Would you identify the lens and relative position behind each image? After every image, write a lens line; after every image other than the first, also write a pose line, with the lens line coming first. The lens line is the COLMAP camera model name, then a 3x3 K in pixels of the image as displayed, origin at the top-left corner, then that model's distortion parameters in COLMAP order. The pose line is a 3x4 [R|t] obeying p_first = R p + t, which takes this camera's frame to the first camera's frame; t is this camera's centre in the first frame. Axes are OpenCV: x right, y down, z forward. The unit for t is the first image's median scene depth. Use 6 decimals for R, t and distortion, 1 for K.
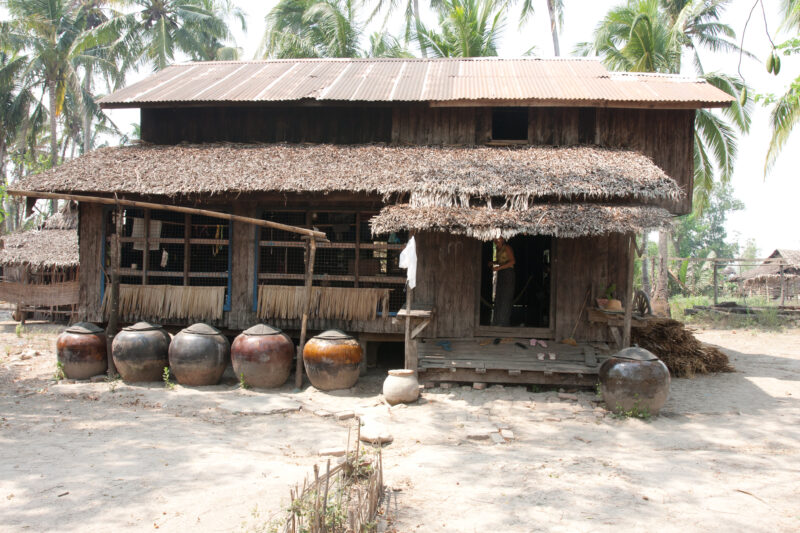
lens RADIAL K [[709.7, 0, 400.2], [0, 709.7, 268.0], [0, 0, 1]] dist [-0.010357, 0.000718]
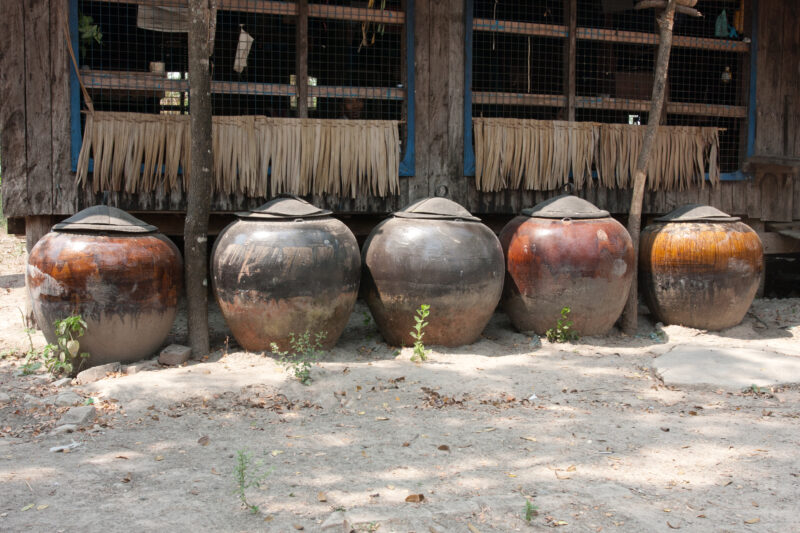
lens RADIAL K [[1009.8, 0, 399.7], [0, 1009.8, 265.1], [0, 0, 1]] dist [-0.040375, 0.000000]
pose [[0.879140, -0.048415, 0.474098, -0.545719], [0.011195, 0.996650, 0.081019, 0.064442], [-0.476432, -0.065920, 0.876736, 0.458319]]
